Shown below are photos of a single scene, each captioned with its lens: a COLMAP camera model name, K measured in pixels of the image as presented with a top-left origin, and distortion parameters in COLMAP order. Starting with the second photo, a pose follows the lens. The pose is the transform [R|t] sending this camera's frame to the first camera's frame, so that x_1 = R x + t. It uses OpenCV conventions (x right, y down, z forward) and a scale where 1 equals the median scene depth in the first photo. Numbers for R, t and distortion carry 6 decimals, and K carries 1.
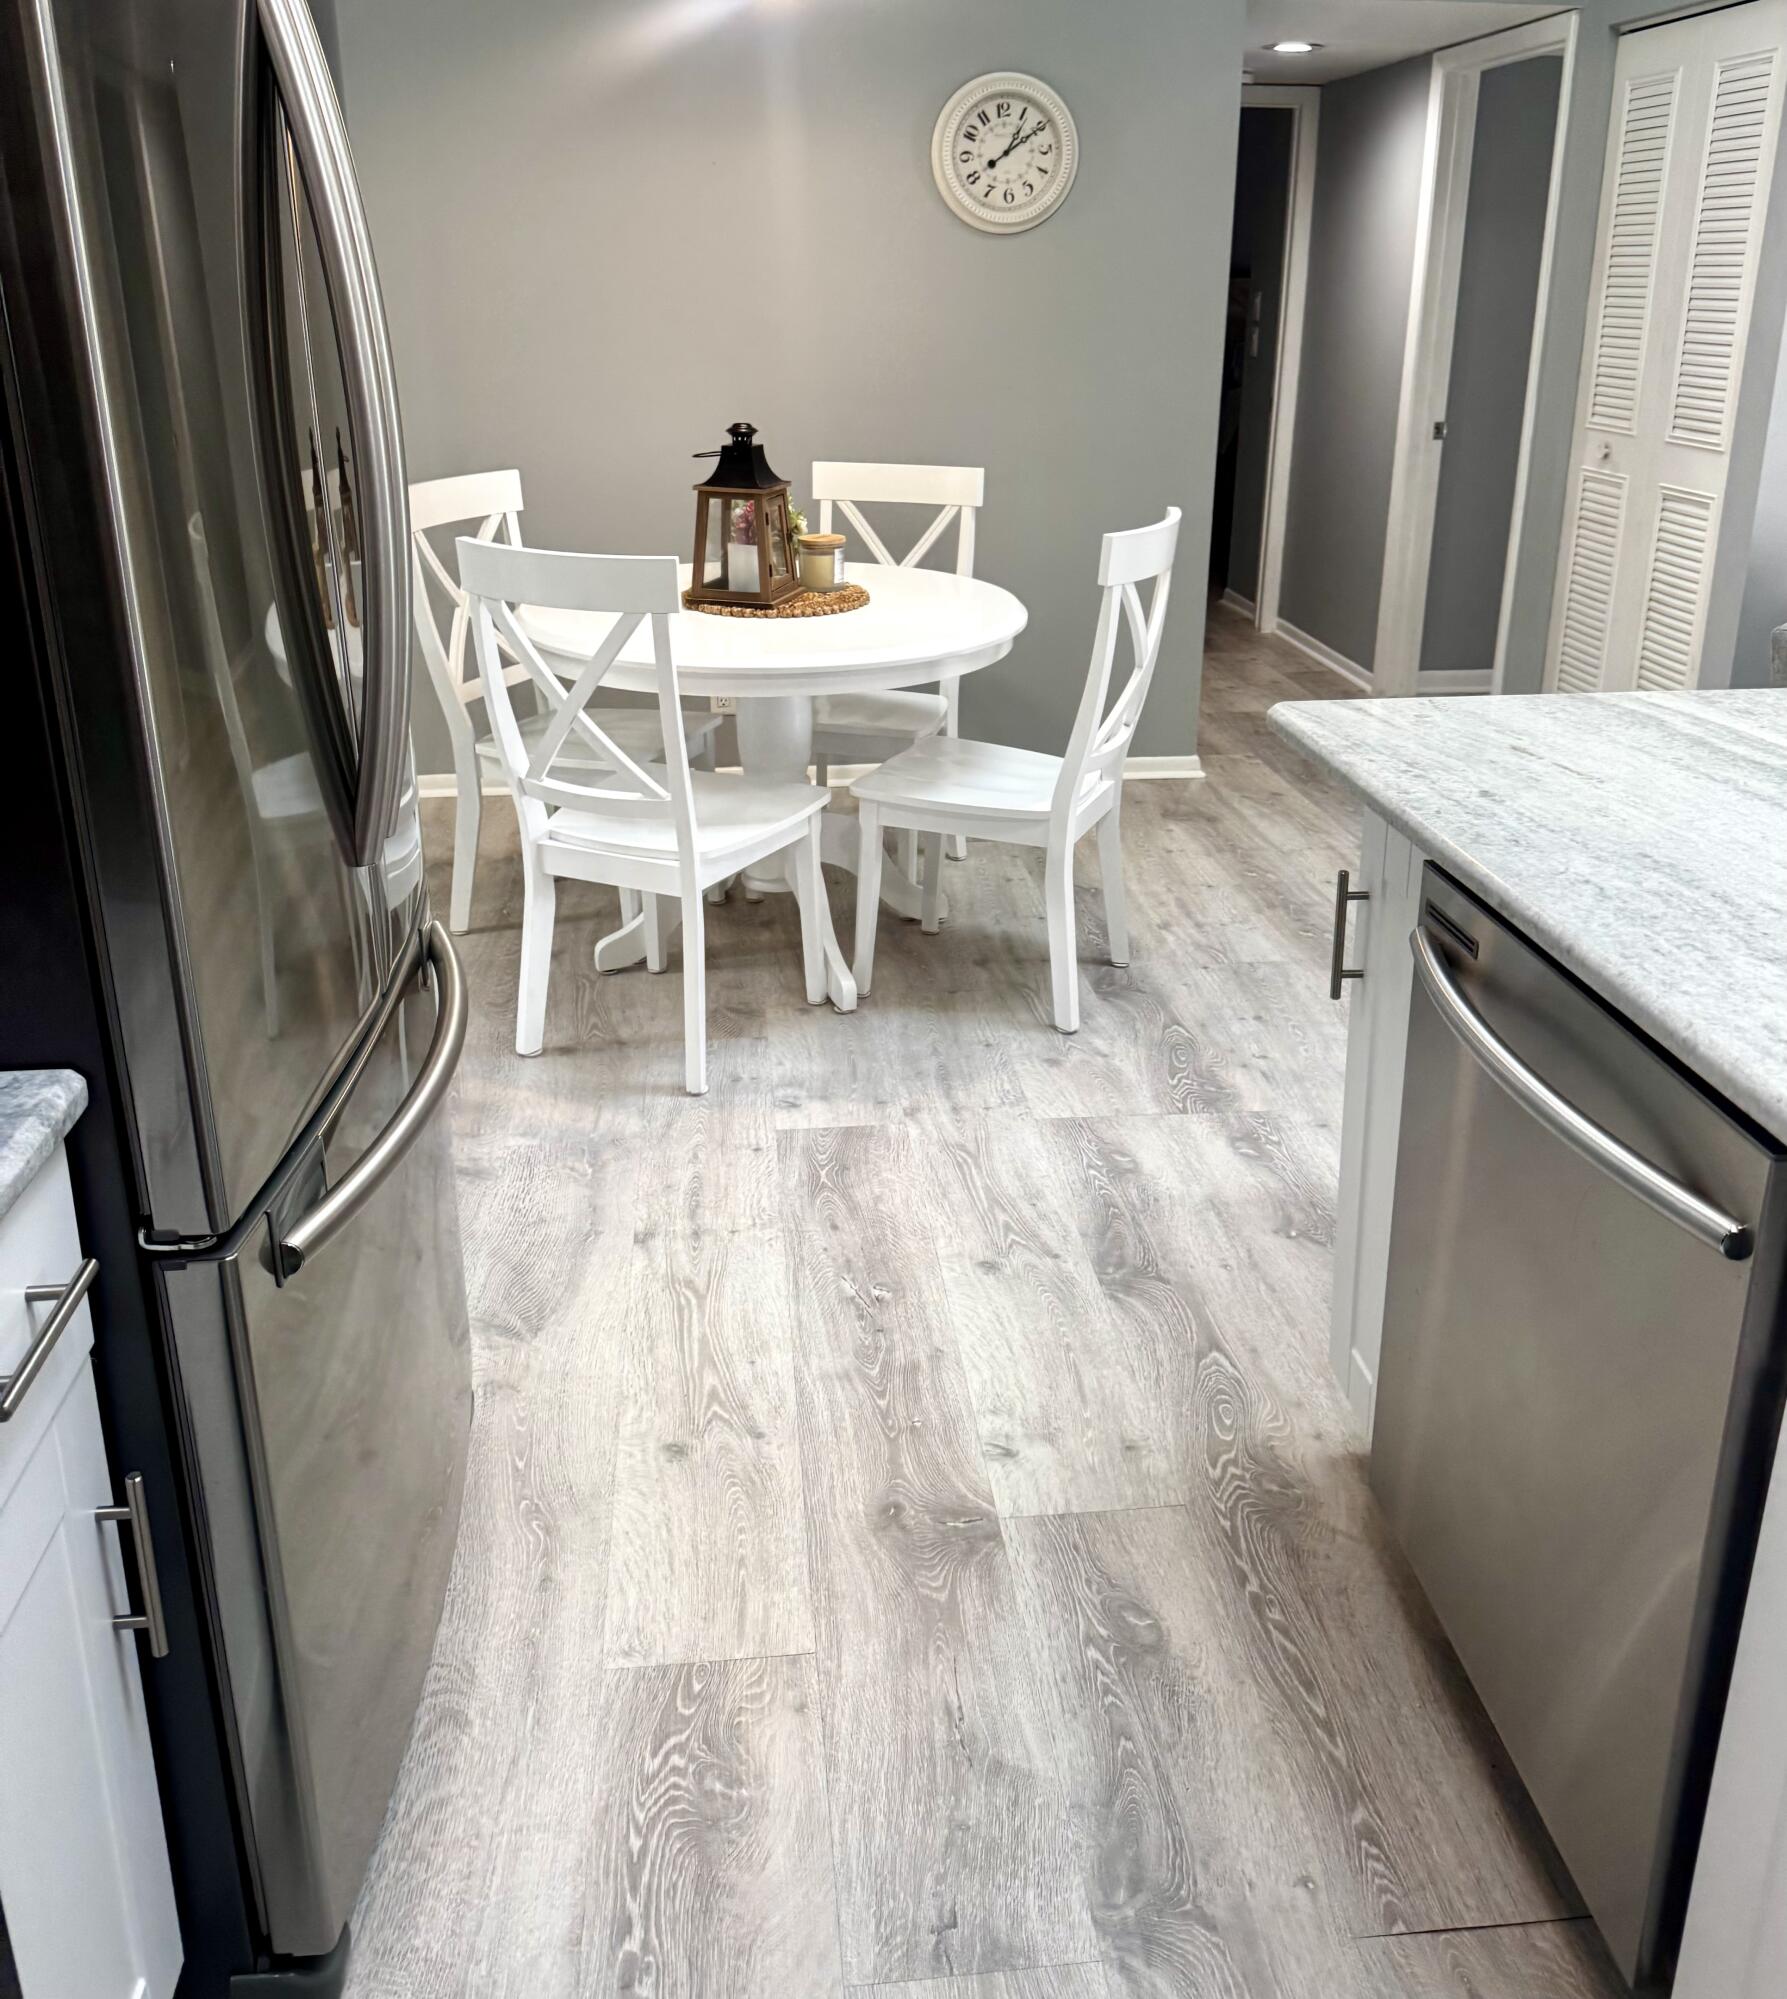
lens RADIAL K [[1689.2, 0, 873.8], [0, 1689.2, 779.0], [0, 0, 1]] dist [0.036124, -0.039475]
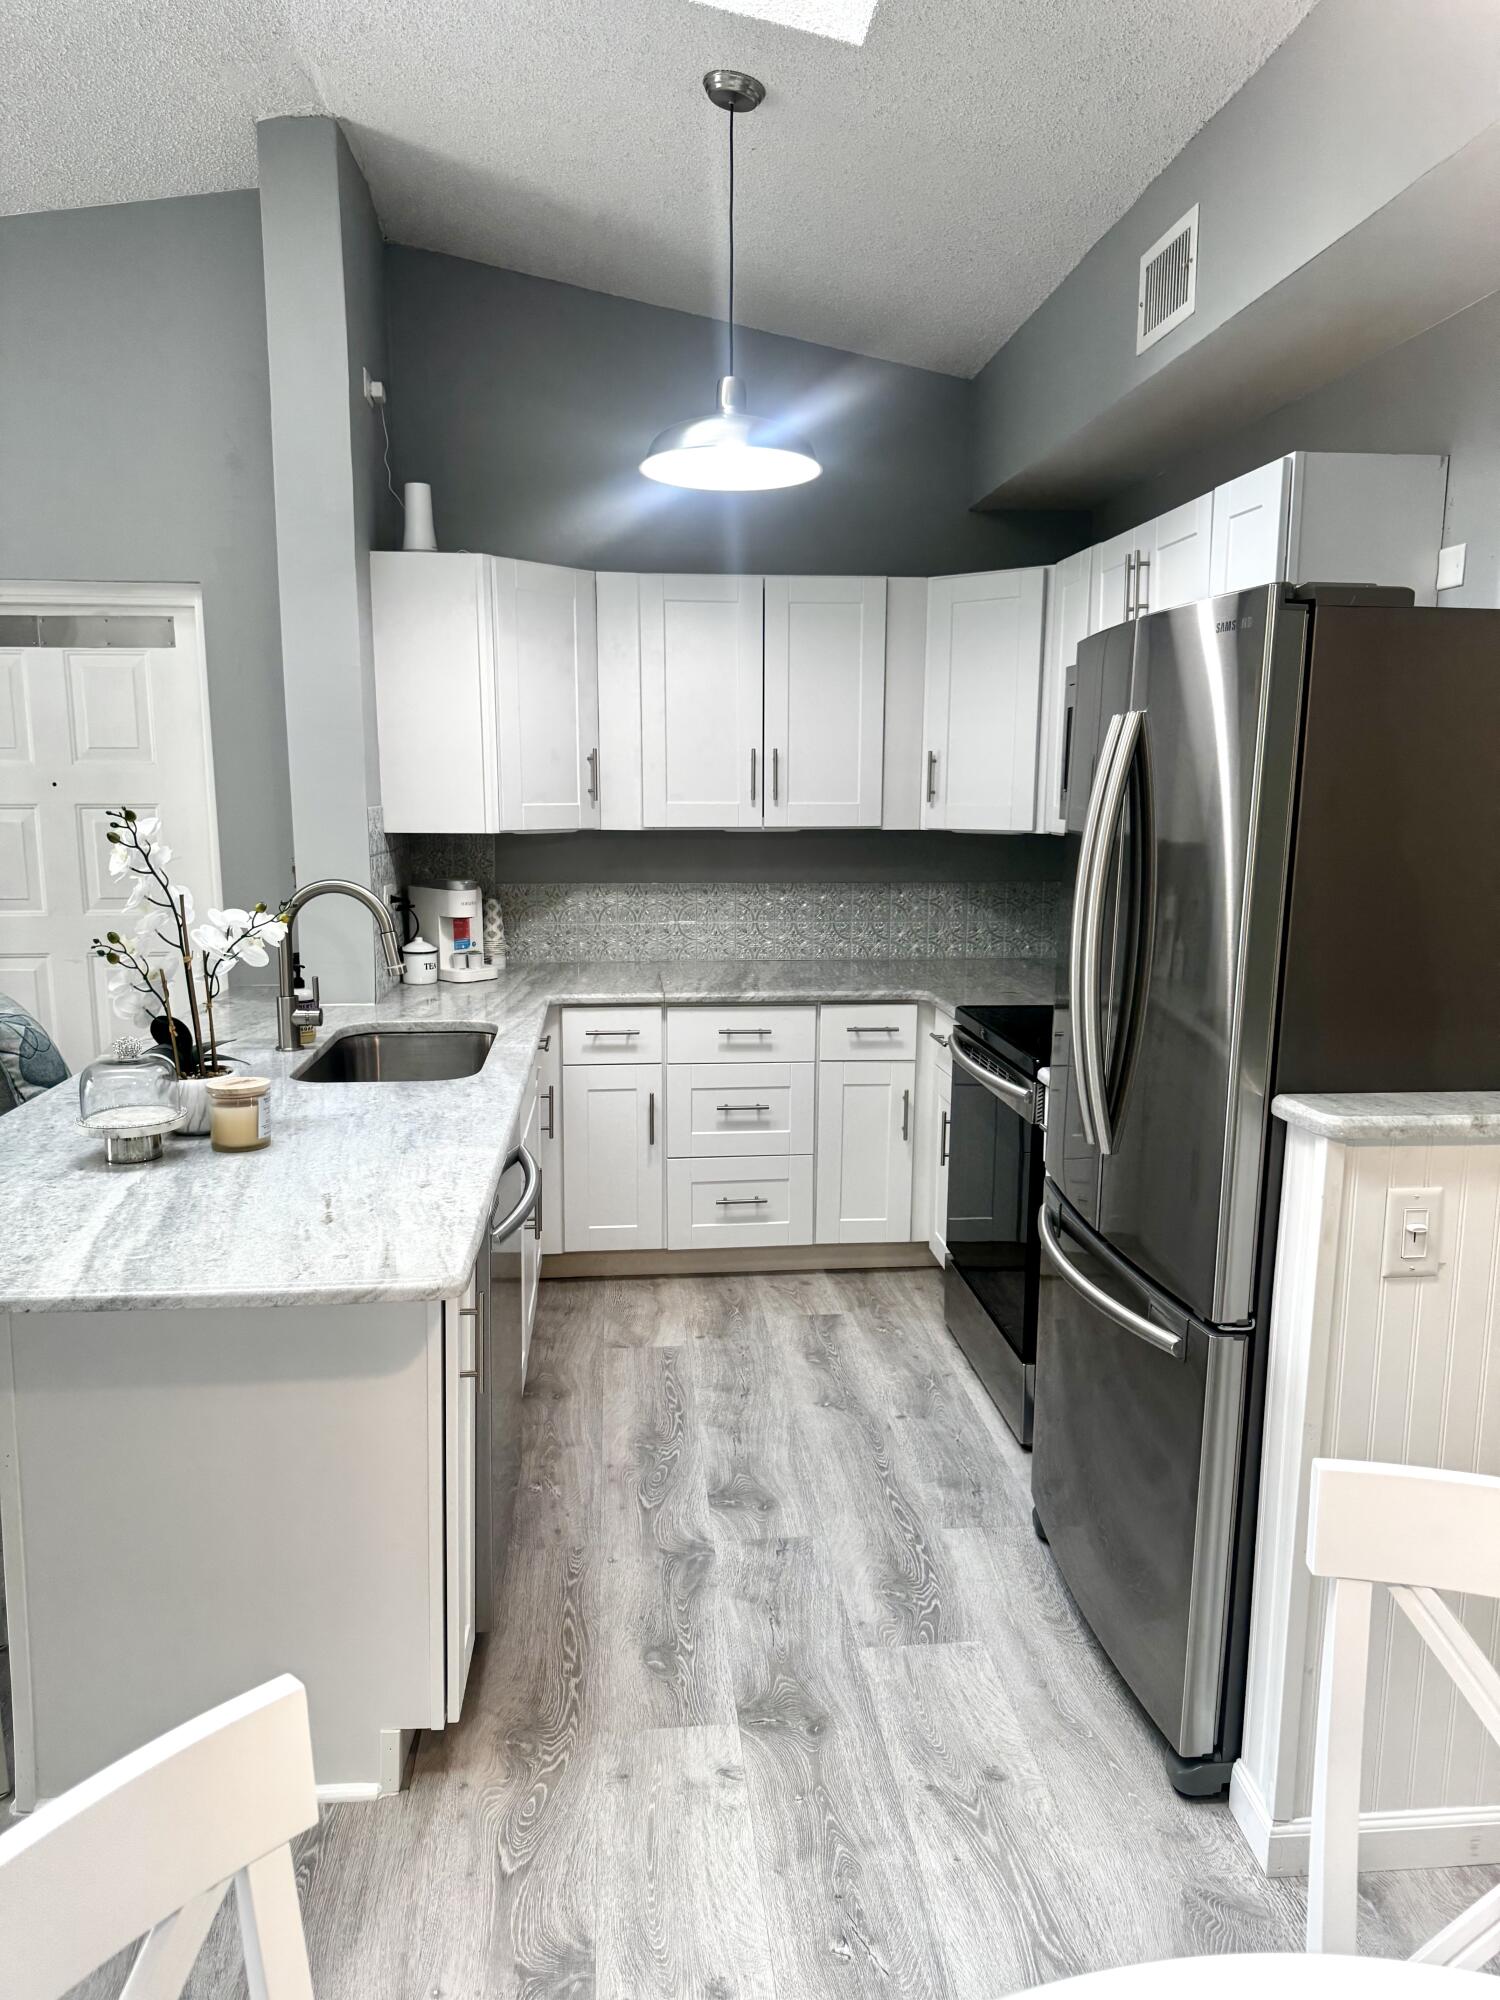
lens RADIAL K [[1422.6, 0, 748.0], [0, 1422.6, 1018.9], [0, 0, 1]] dist [0.039621, -0.043350]
pose [[-0.999978, -0.005955, -0.003032, 0.063636], [-0.006682, 0.897684, 0.440590, -0.515935], [0.000098, 0.440600, -0.897704, 1.578917]]
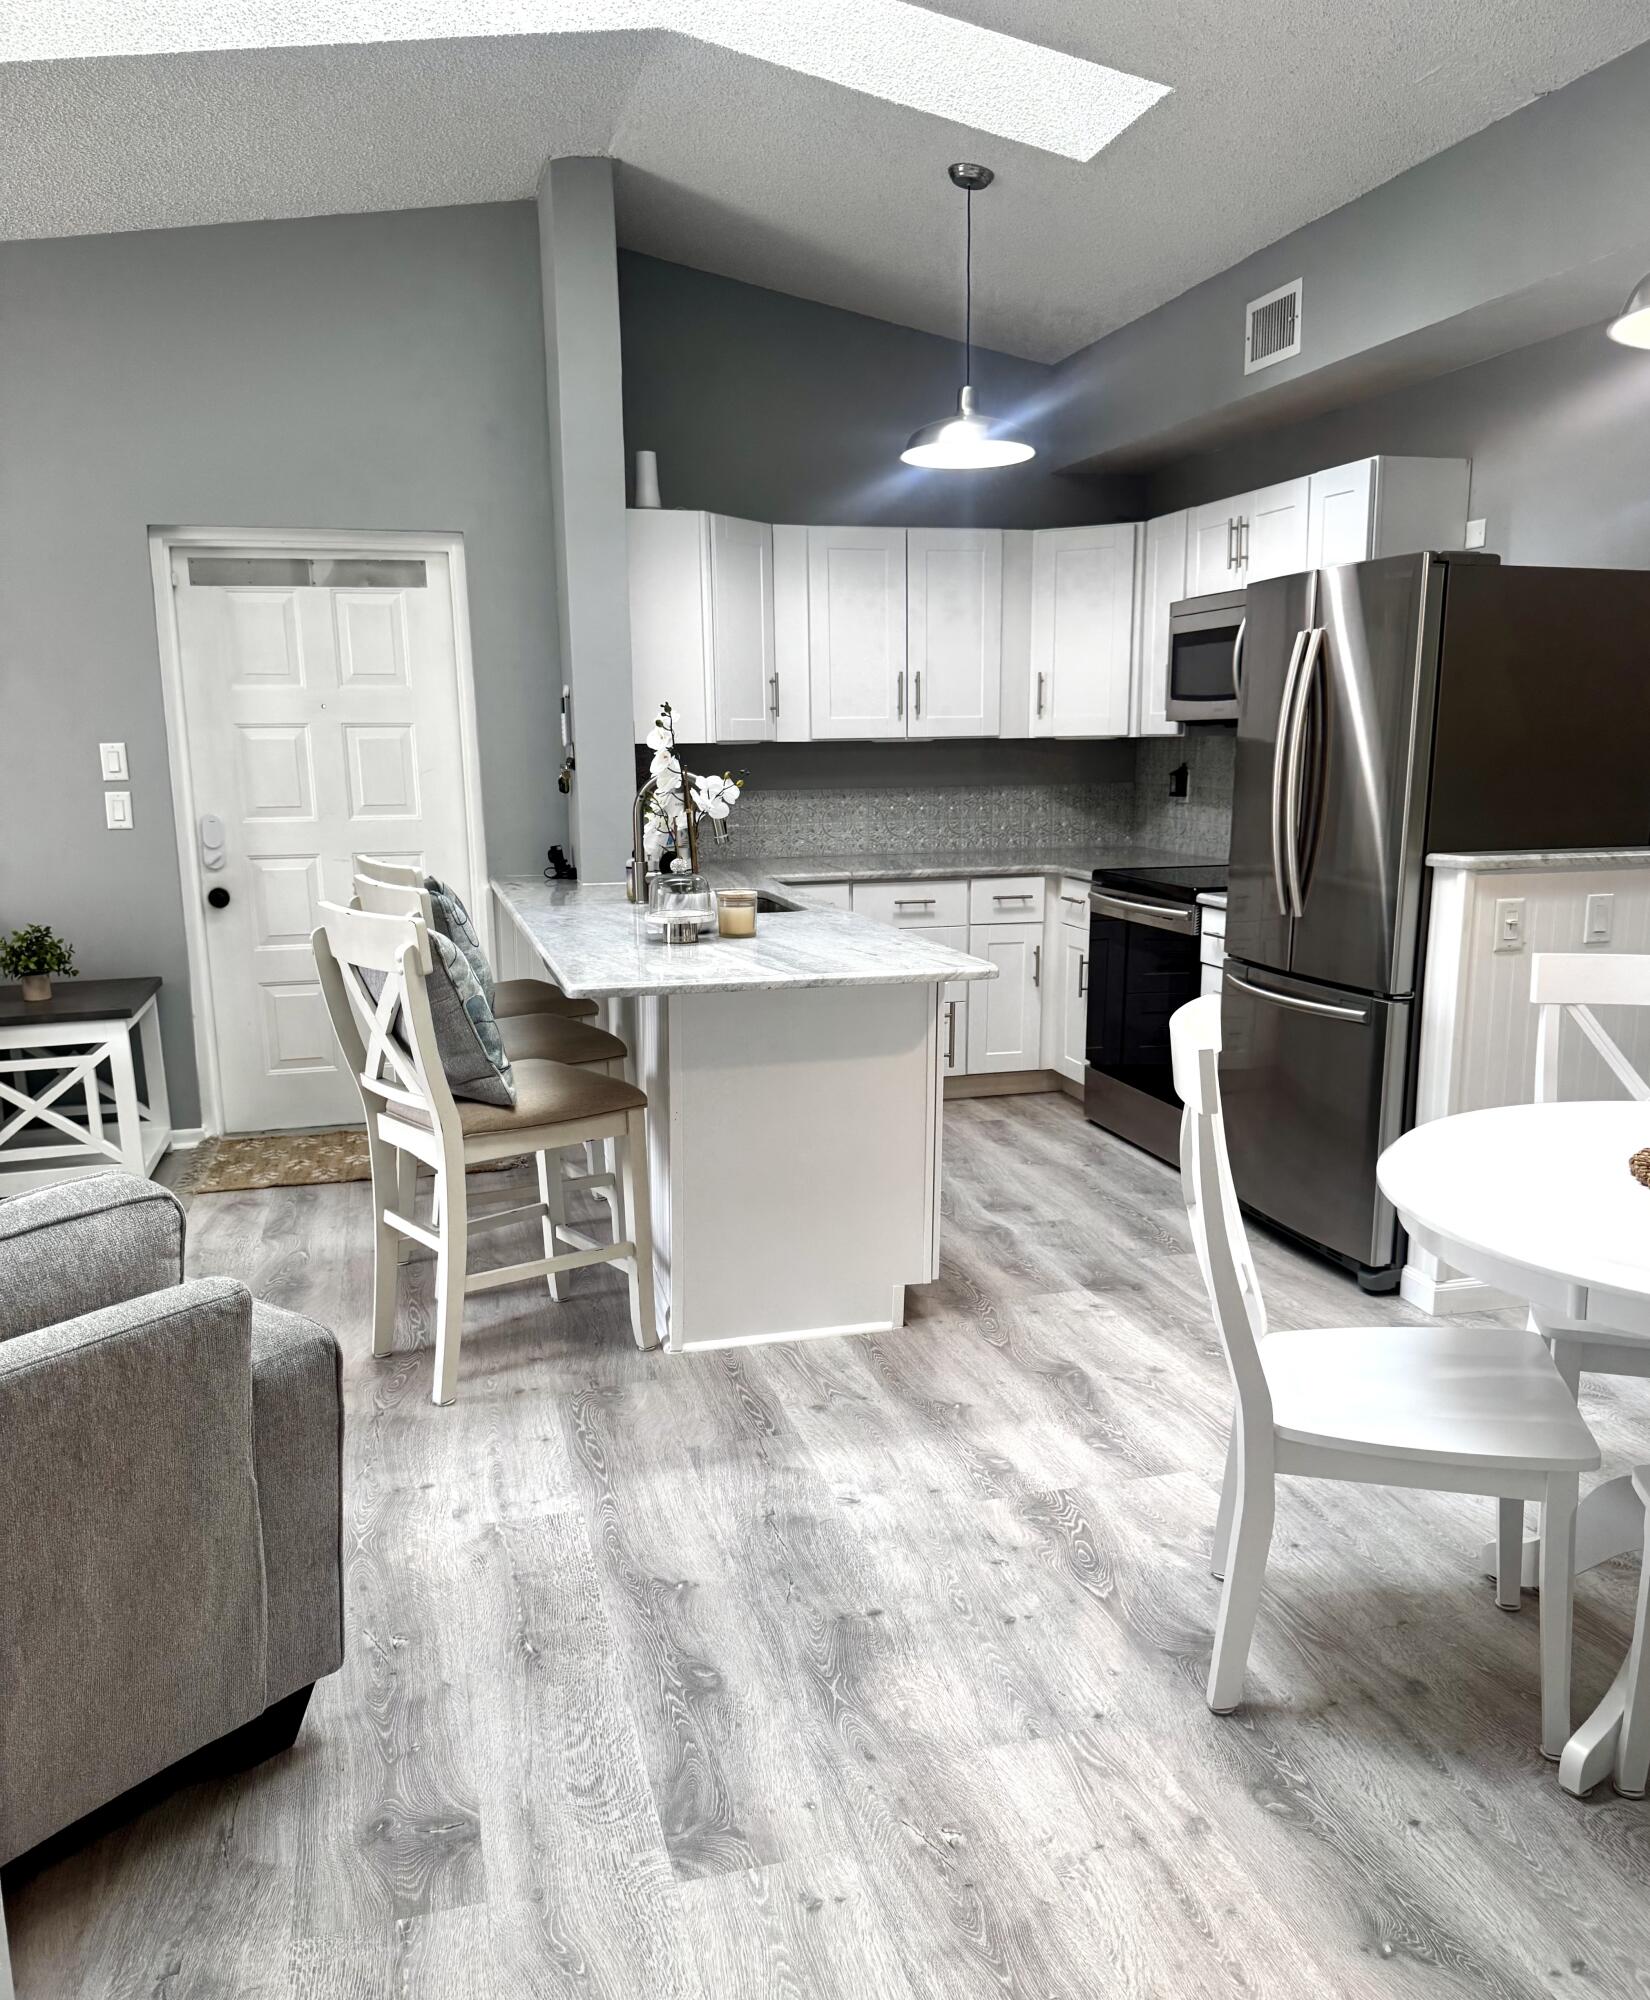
lens RADIAL K [[1595.4, 0, 826.8], [0, 1595.4, 1047.1], [0, 0, 1]] dist [0.078654, -0.089053]
pose [[-0.985114, 0.040064, -0.167166, 0.632868], [-0.041813, 0.887409, 0.459082, -0.654605], [0.166738, 0.459238, -0.872524, 2.255213]]
